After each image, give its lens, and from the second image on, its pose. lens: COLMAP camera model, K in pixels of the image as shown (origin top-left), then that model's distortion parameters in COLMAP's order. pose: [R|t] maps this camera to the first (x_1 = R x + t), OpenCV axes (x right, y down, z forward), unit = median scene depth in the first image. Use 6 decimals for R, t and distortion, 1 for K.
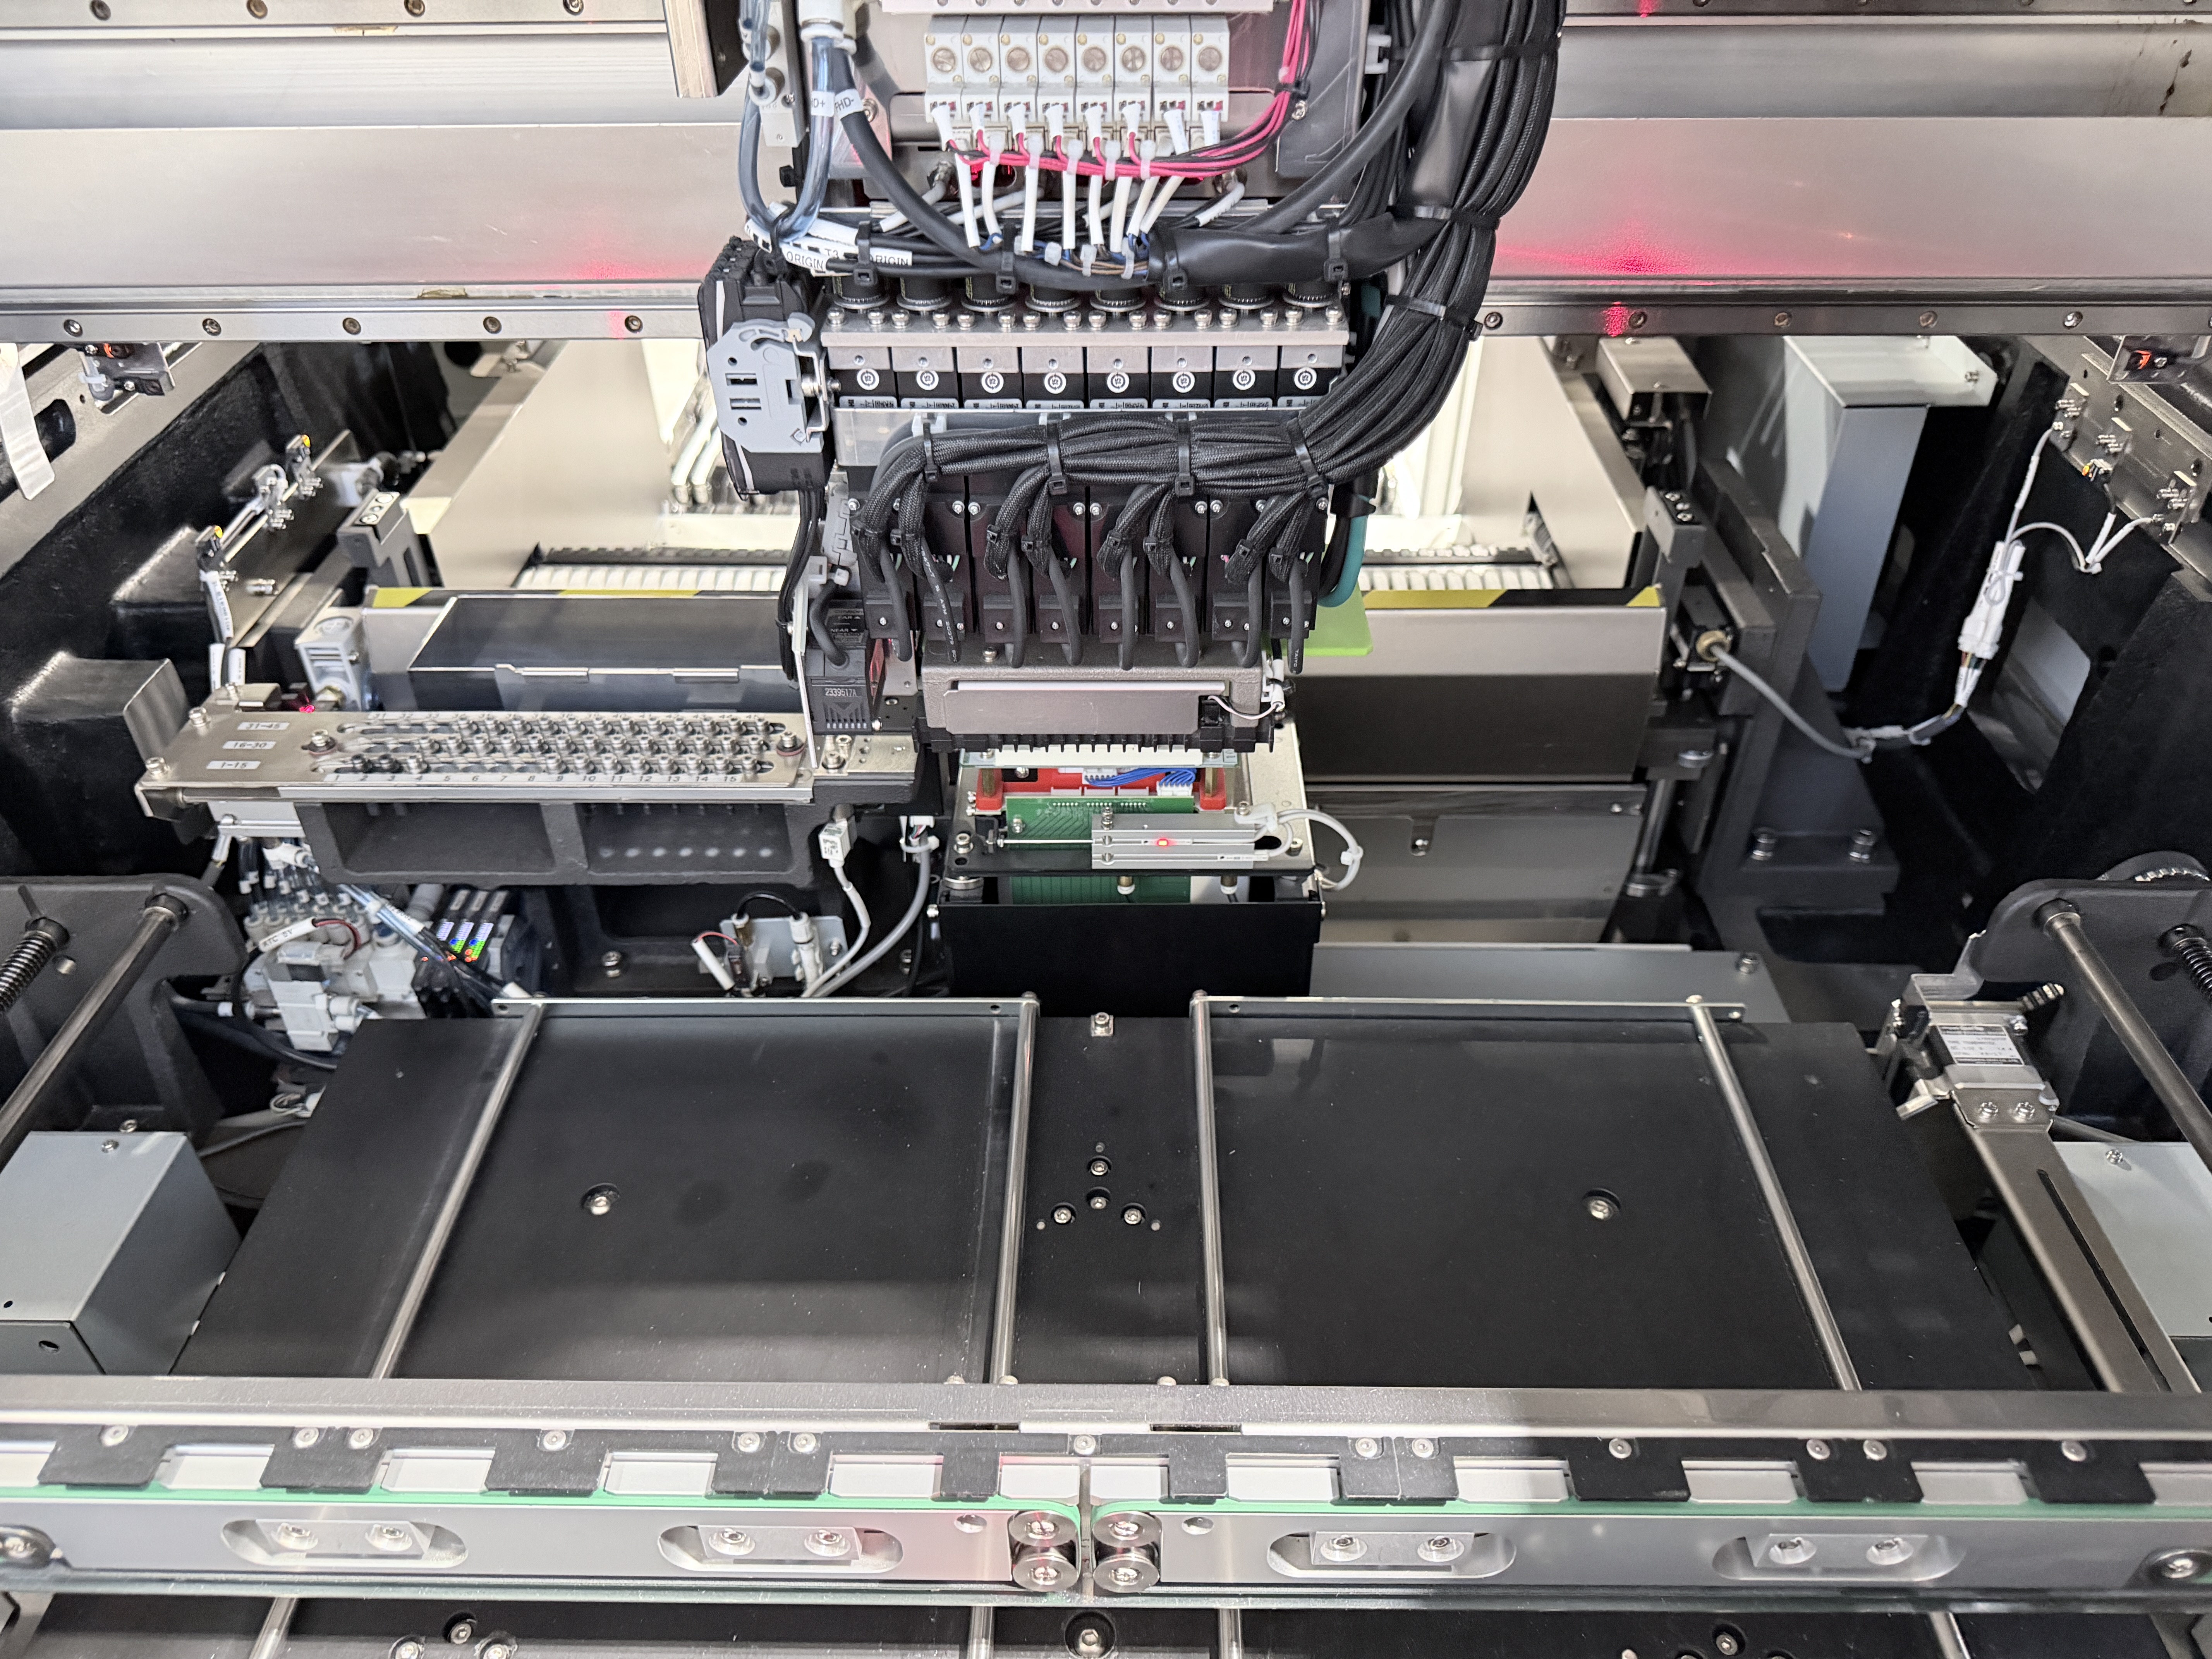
lens RADIAL K [[1598.0, 0, 1089.7], [0, 1598.0, 842.5], [0, 0, 1]] dist [0.025507, -0.056490]
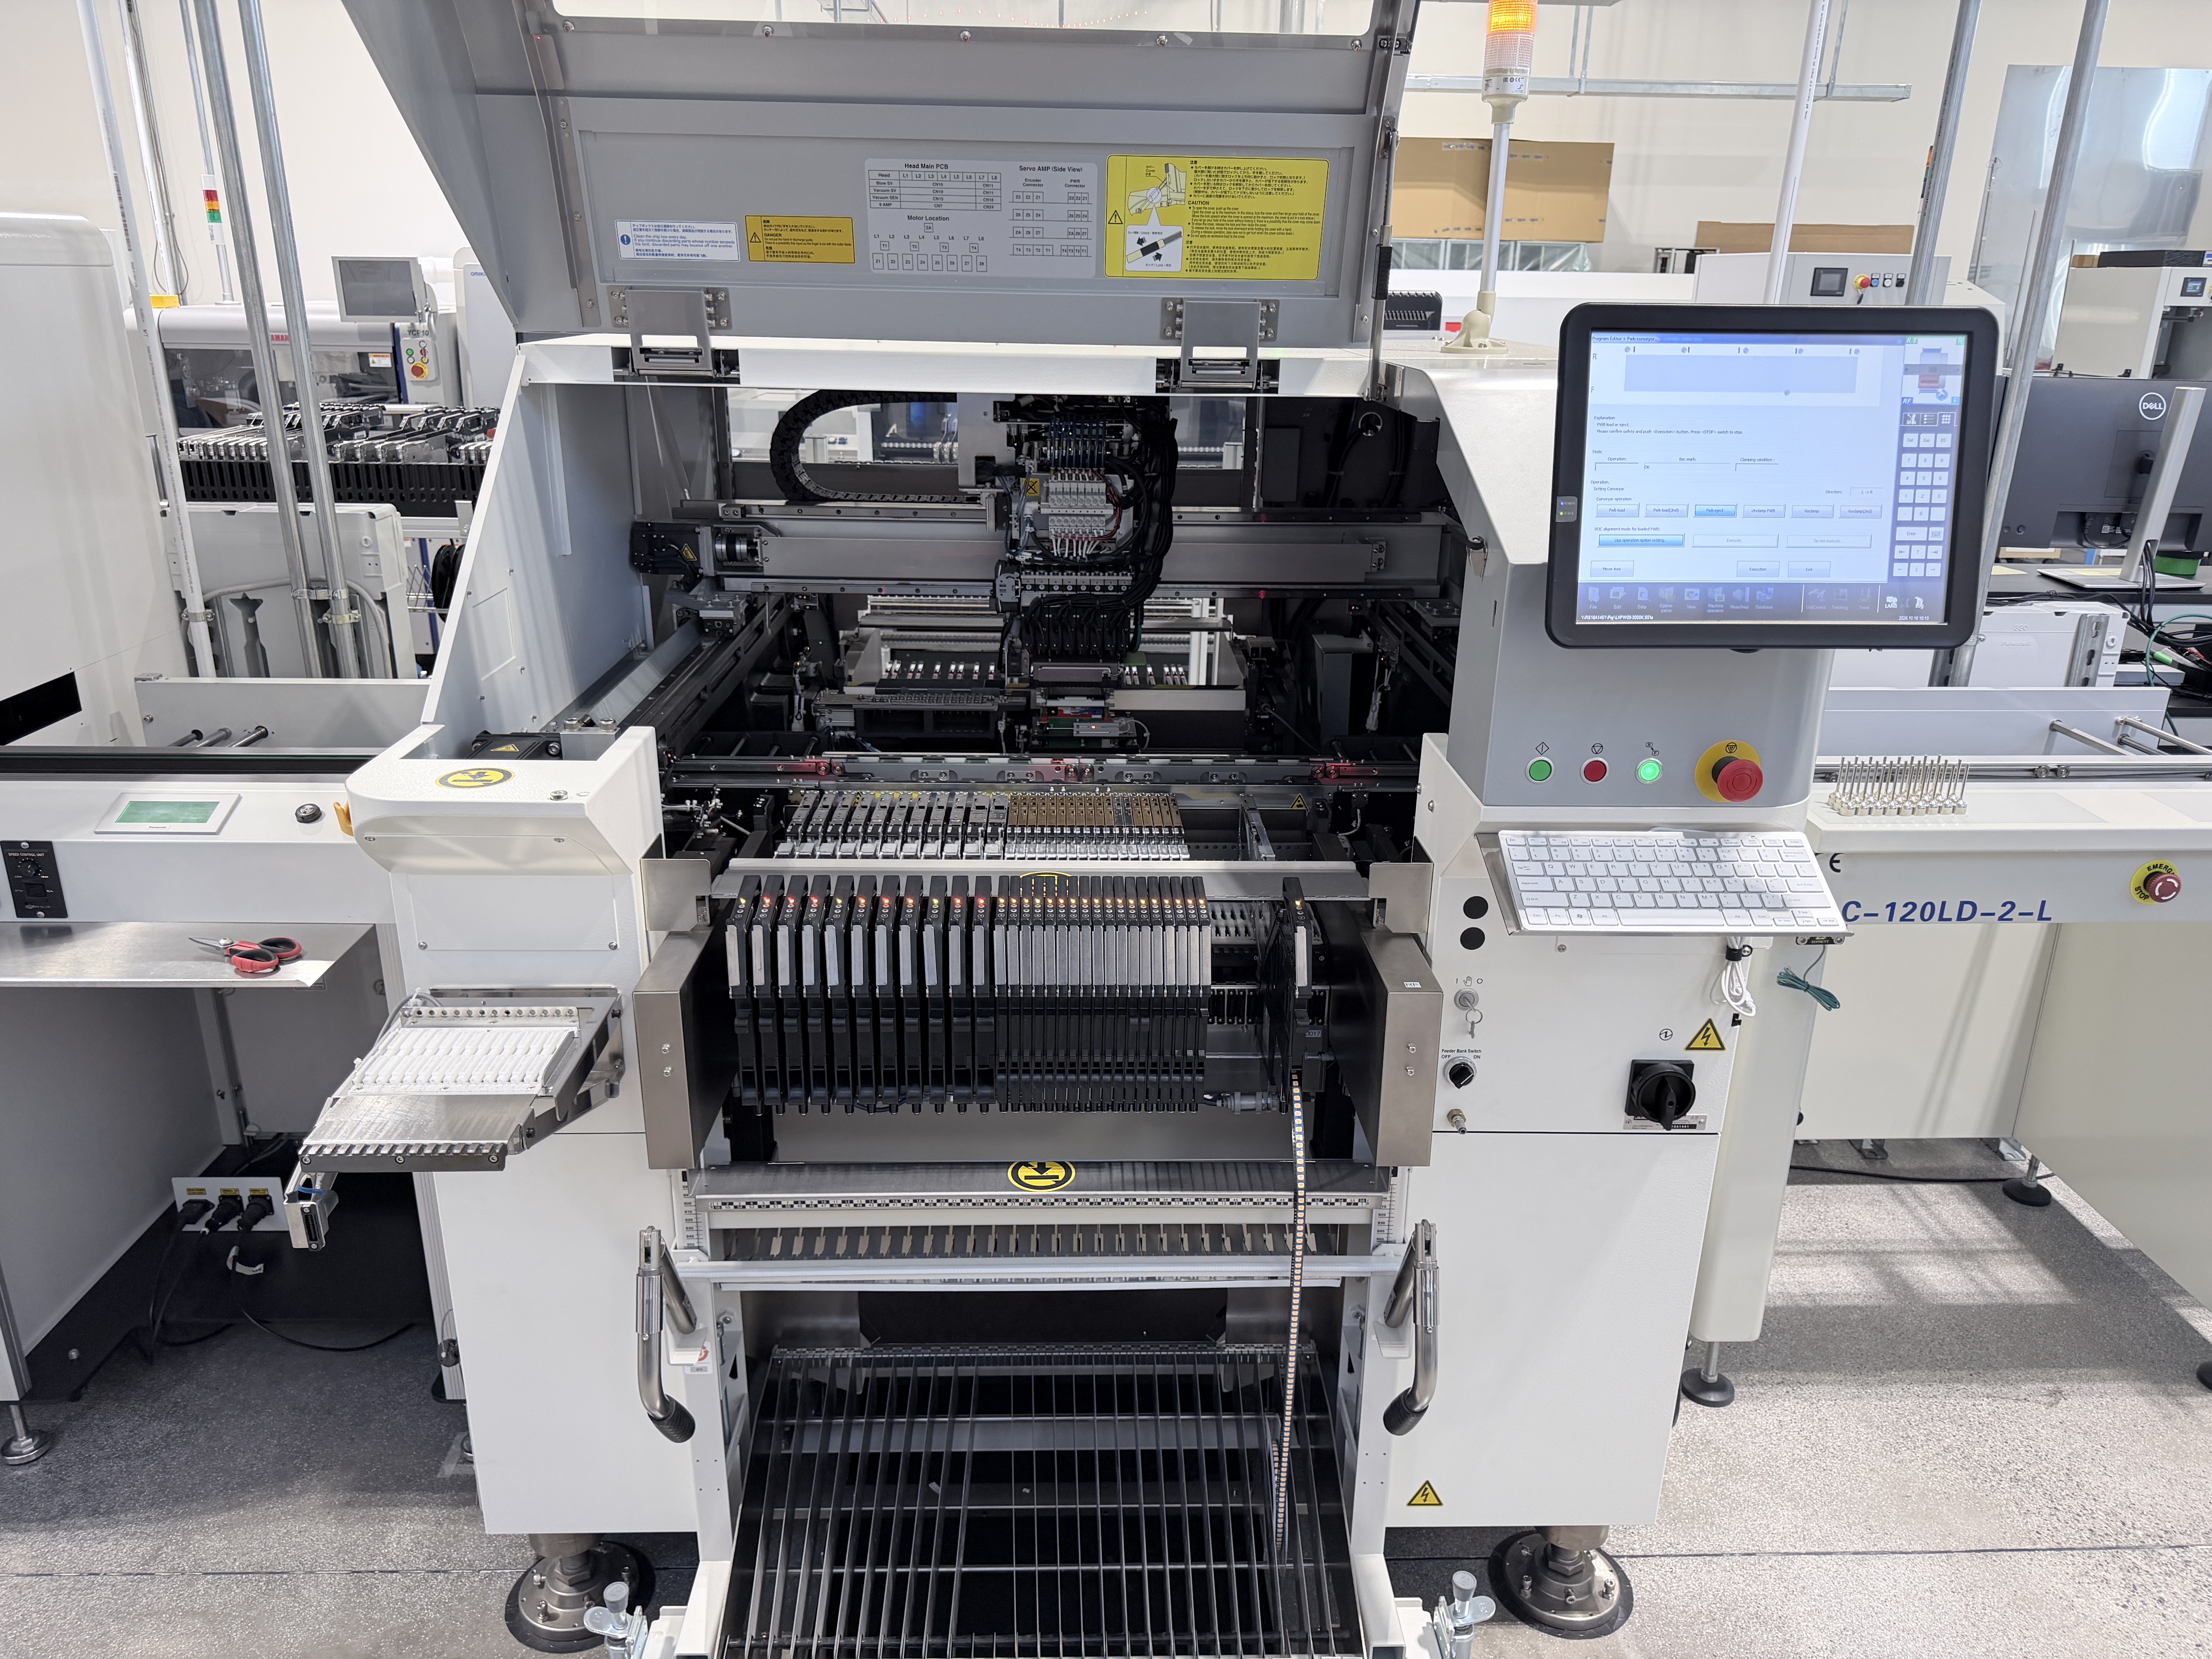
lens RADIAL K [[1598.0, 0, 1087.9], [0, 1598.0, 845.0], [0, 0, 1]] dist [0.025507, -0.056490]
pose [[0.998965, 0.010356, 0.044280, -0.126472], [0.003940, 0.950347, -0.311166, 1.414060], [-0.045304, 0.311019, 0.949323, -2.403442]]
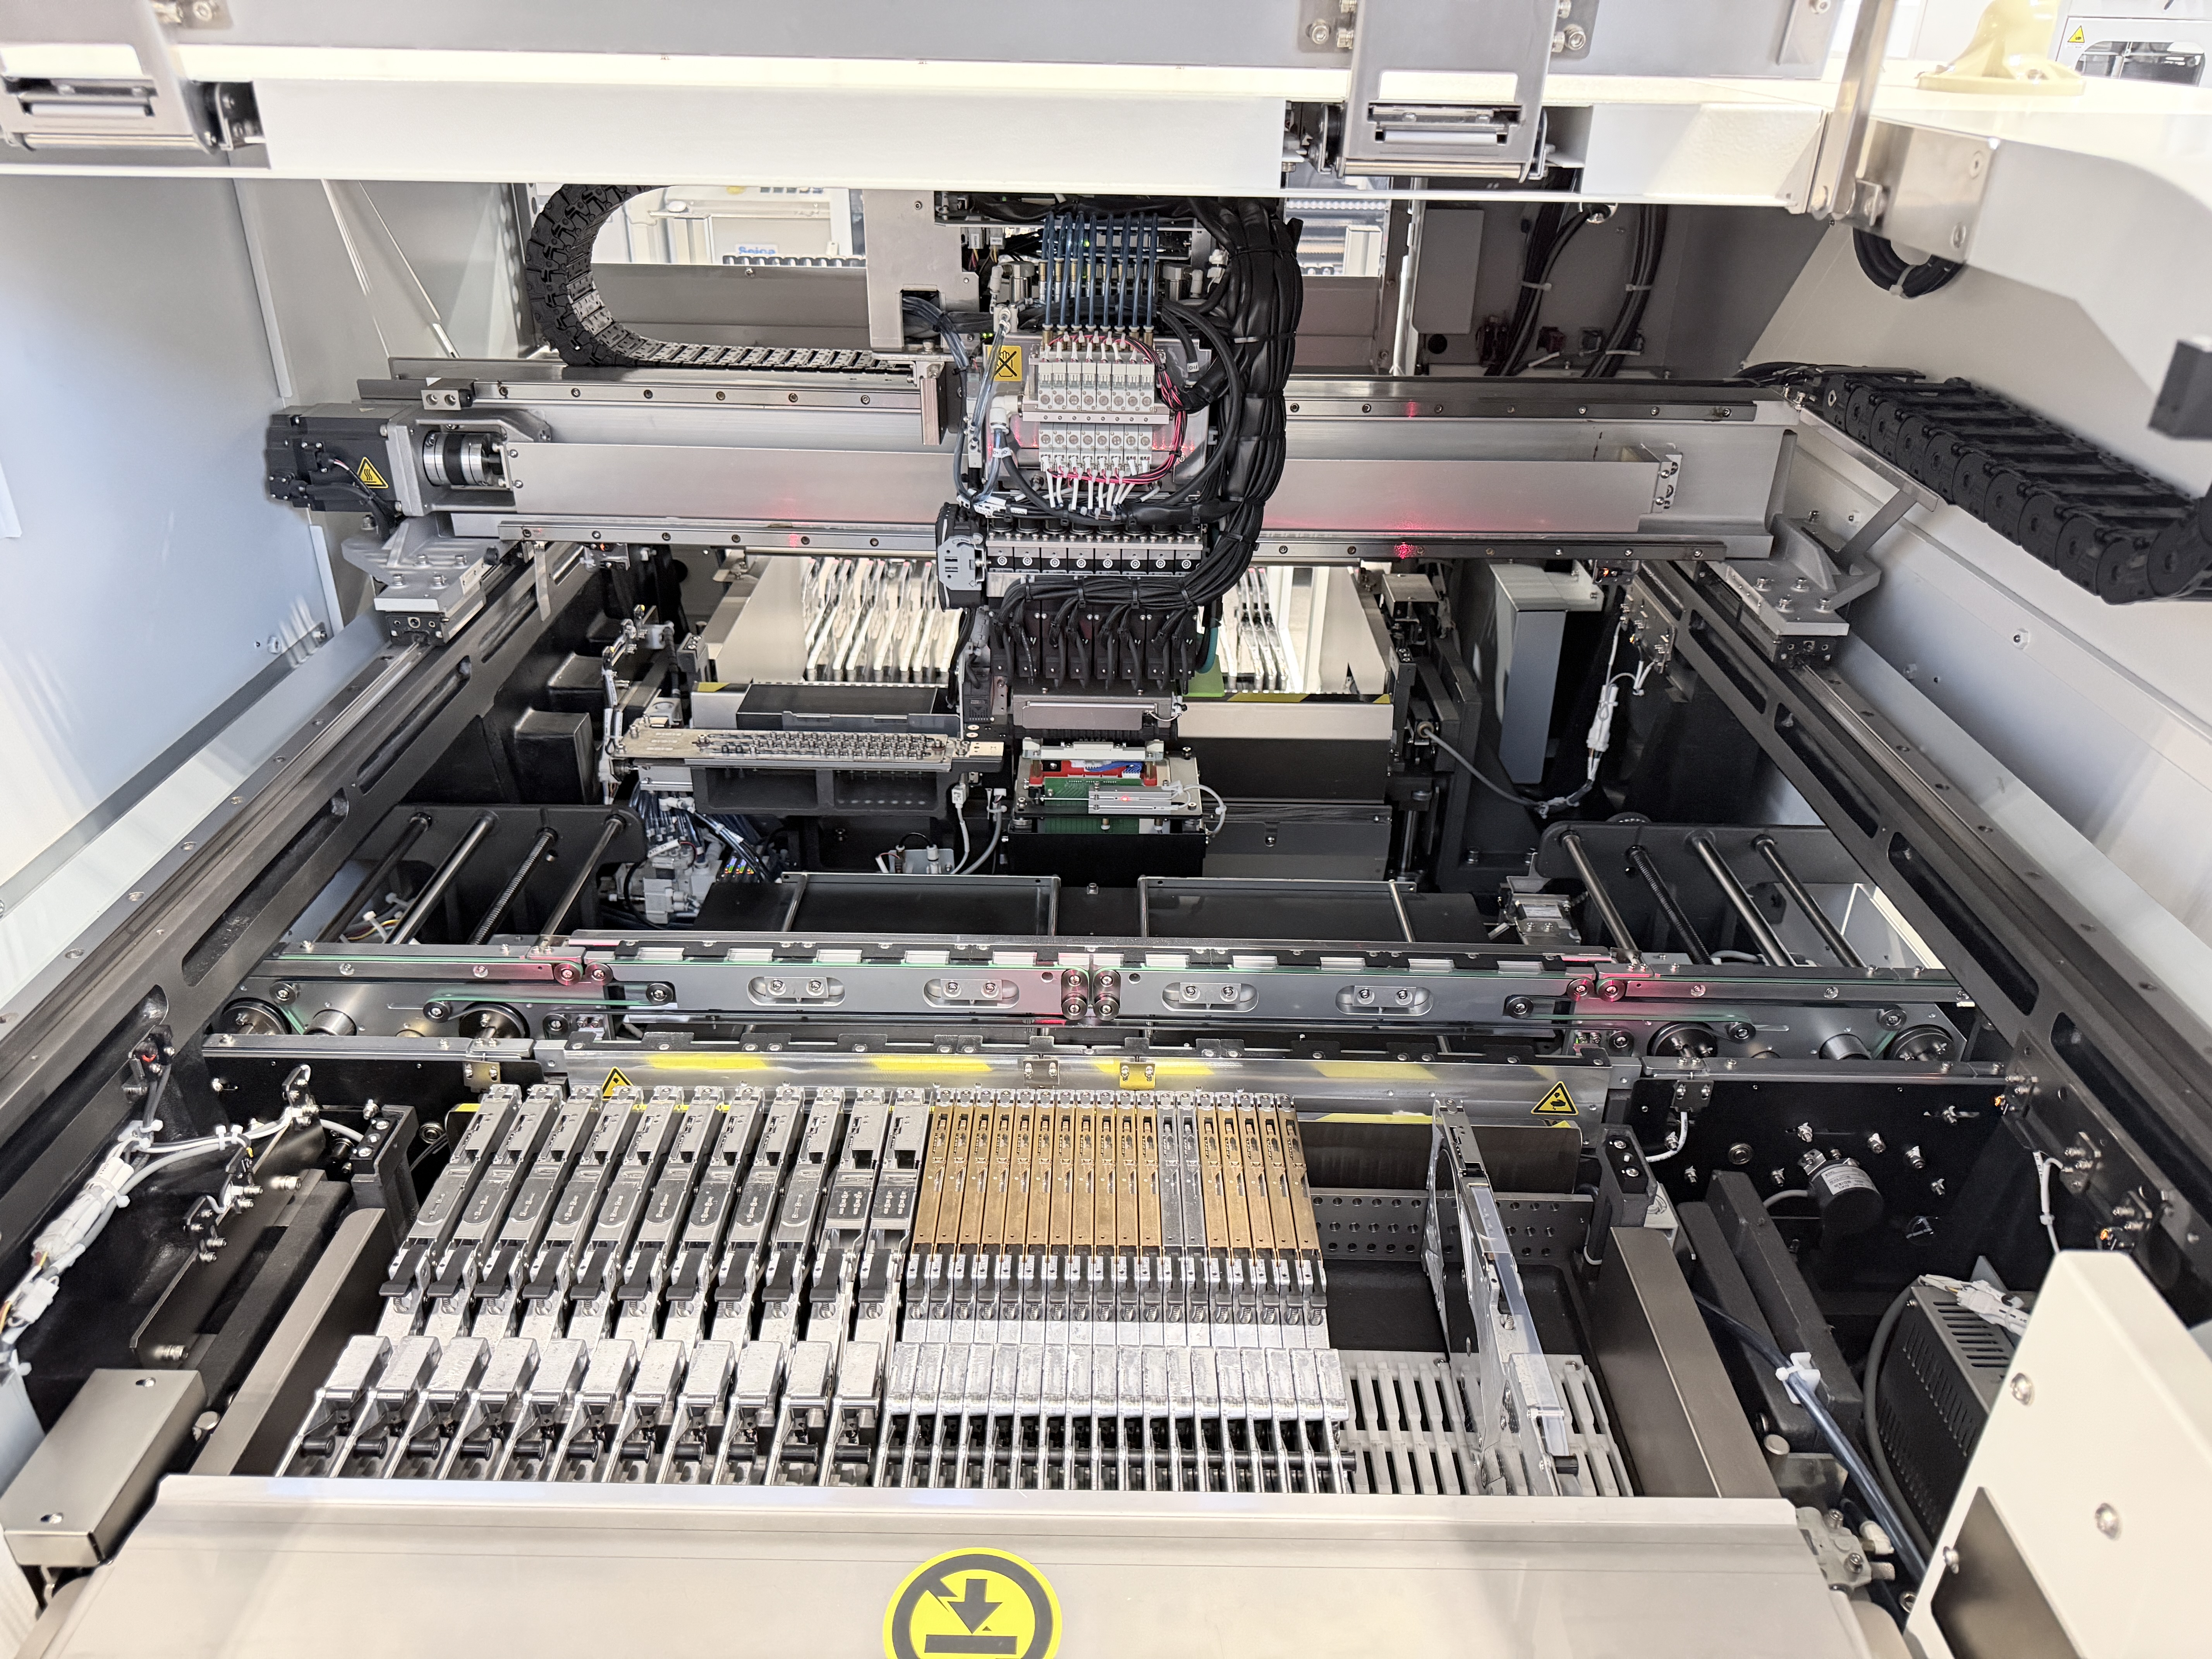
lens RADIAL K [[1598.0, 0, 1085.4], [0, 1598.0, 827.1], [0, 0, 1]] dist [0.025507, -0.056490]
pose [[0.999658, 0.018031, 0.018949, -0.040600], [-0.014543, 0.985284, -0.170306, 0.382217], [-0.021740, 0.169972, 0.985209, -0.966940]]
